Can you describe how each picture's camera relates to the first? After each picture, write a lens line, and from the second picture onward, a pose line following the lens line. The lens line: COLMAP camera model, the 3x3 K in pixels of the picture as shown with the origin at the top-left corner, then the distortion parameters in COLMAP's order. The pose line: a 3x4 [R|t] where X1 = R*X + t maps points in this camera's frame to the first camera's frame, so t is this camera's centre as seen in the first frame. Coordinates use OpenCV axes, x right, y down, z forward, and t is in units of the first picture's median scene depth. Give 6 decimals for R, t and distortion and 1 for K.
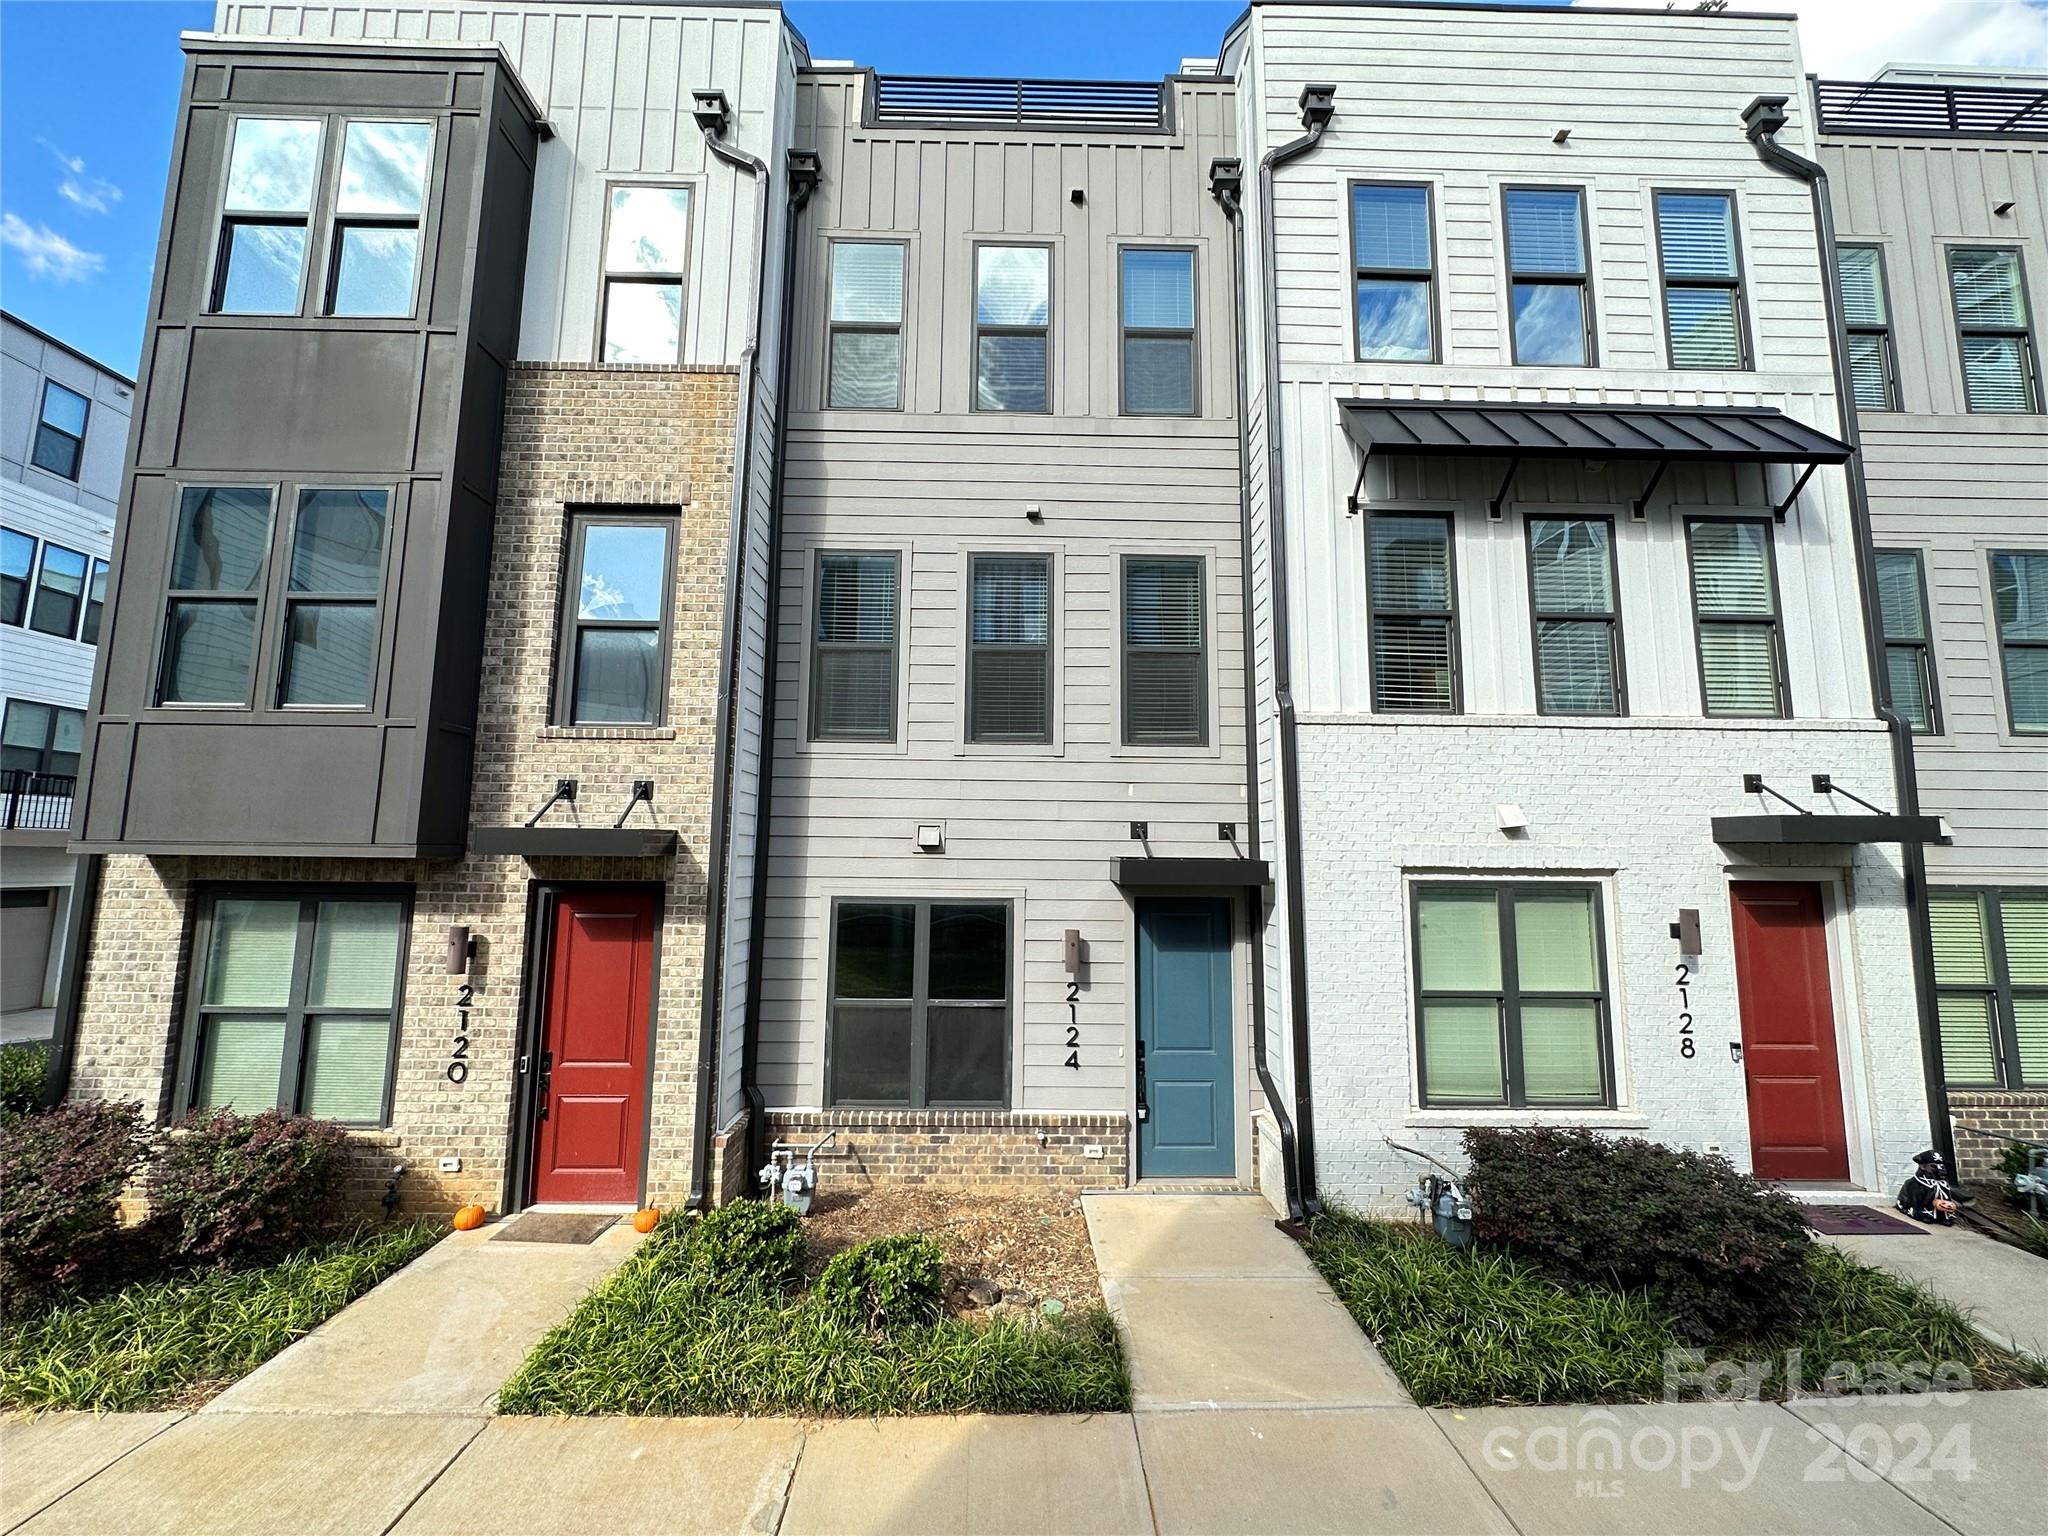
lens RADIAL K [[819.8, 0, 1027.0], [0, 819.8, 765.8], [0, 0, 1]] dist [-0.005257, 0.000864]
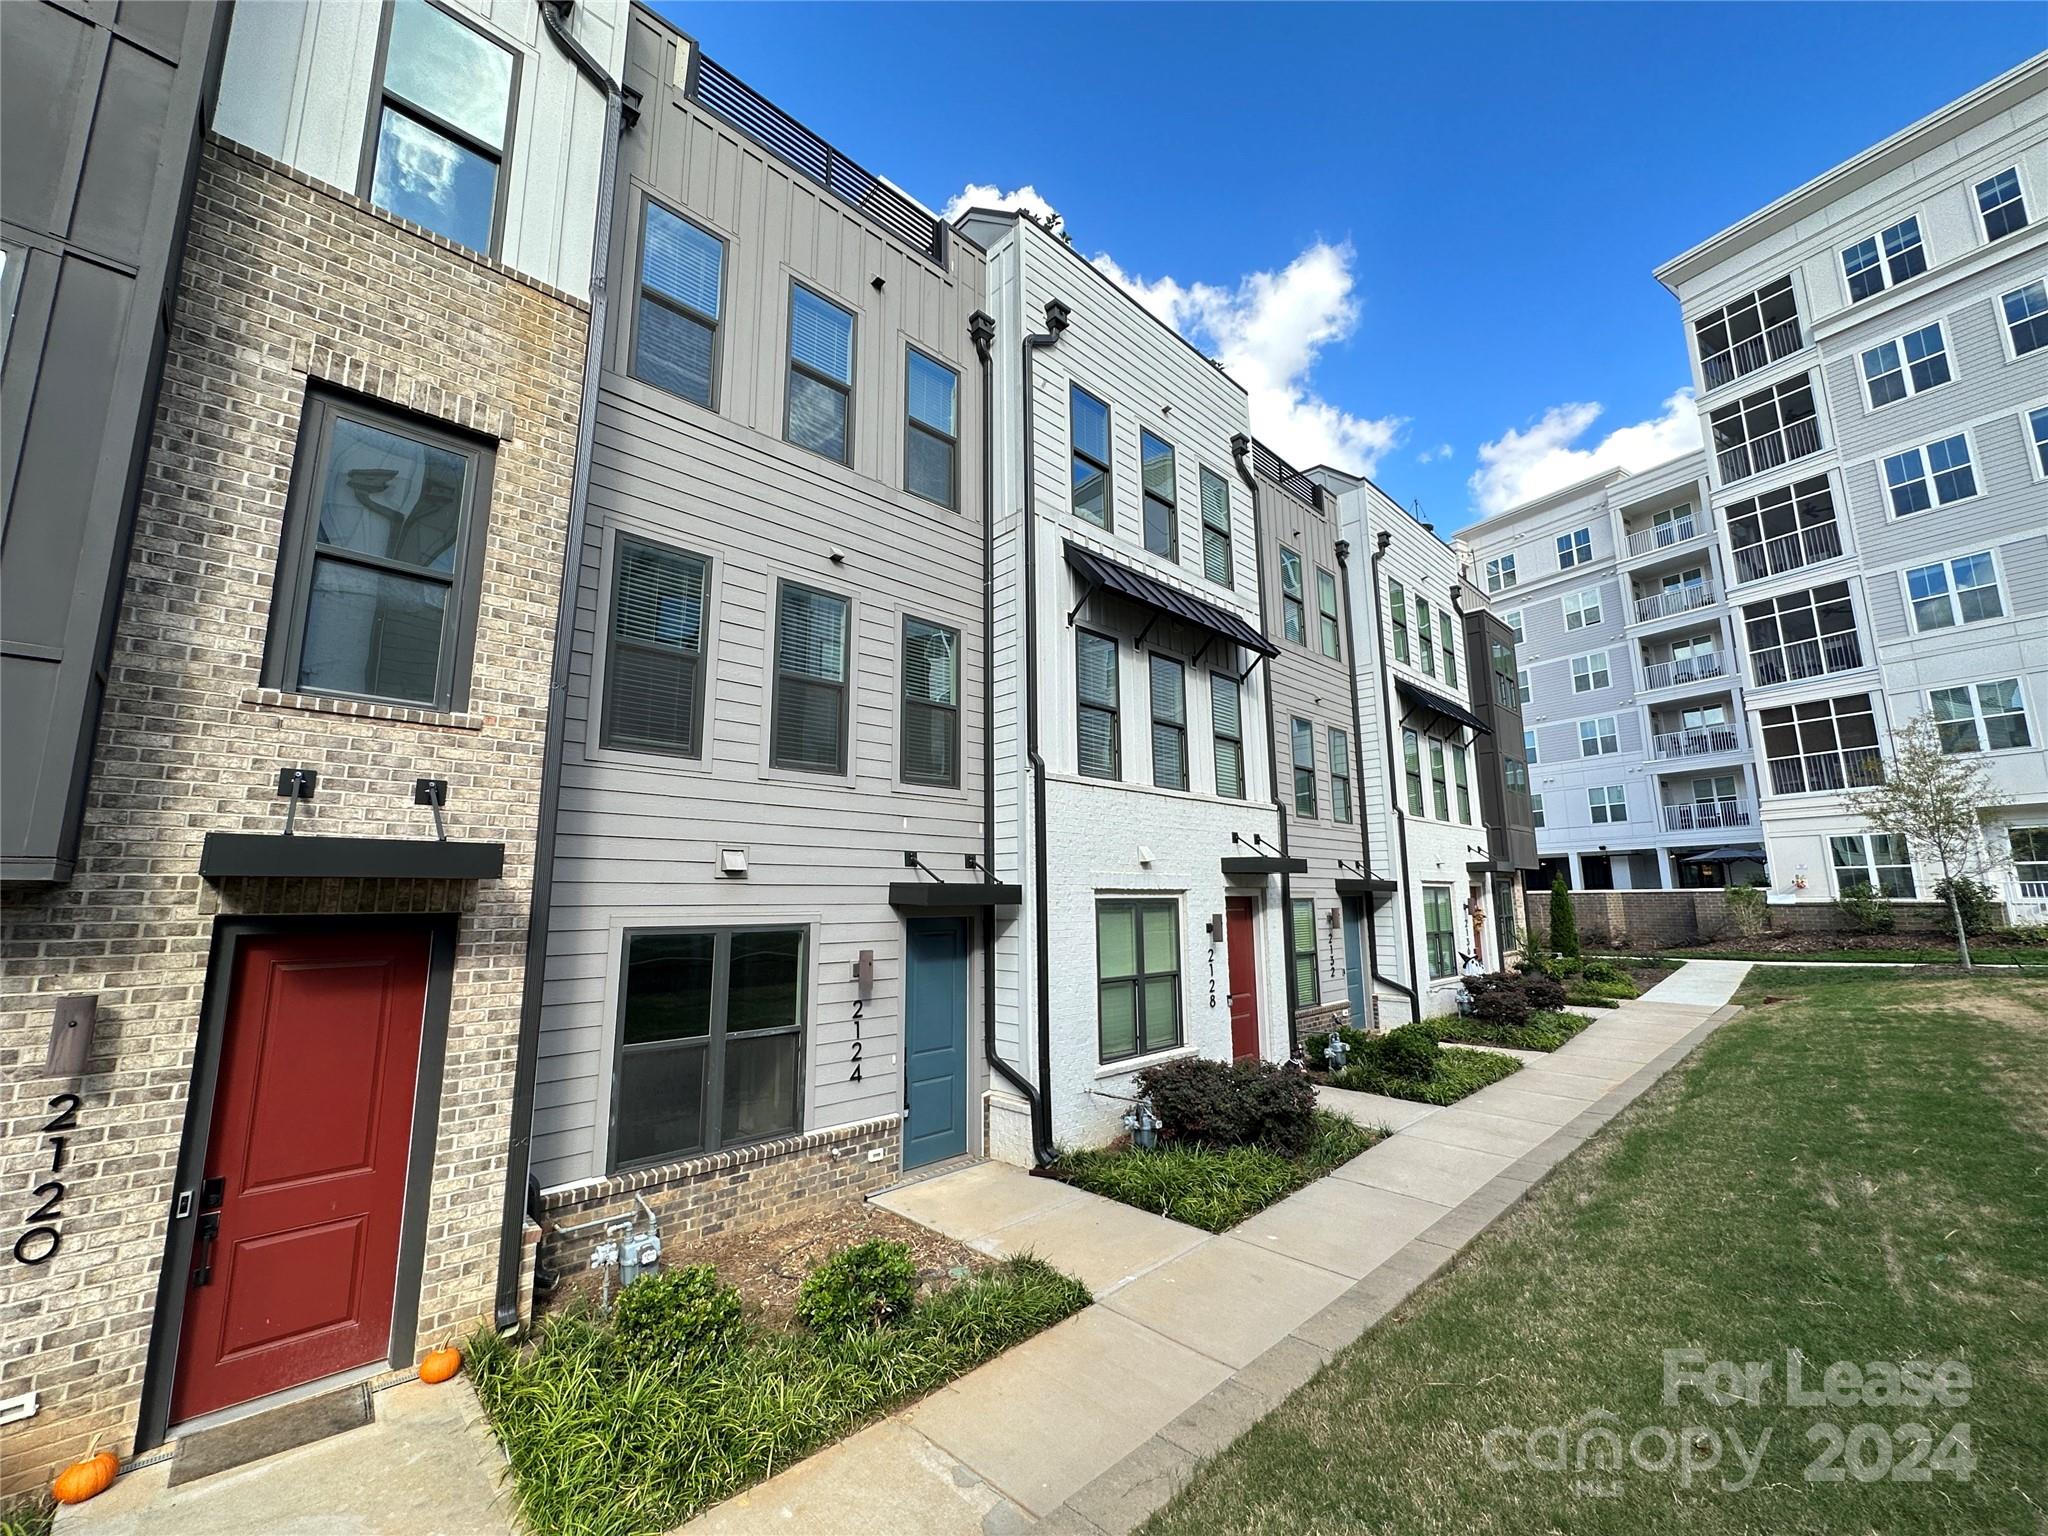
lens RADIAL K [[819.8, 0, 1026.3], [0, 819.8, 766.2], [0, 0, 1]] dist [-0.005257, 0.000864]
pose [[0.726479, 0.095704, 0.680491, -0.558569], [-0.064628, 0.995381, -0.070994, 0.022629], [-0.684143, 0.007597, 0.729309, 0.070073]]
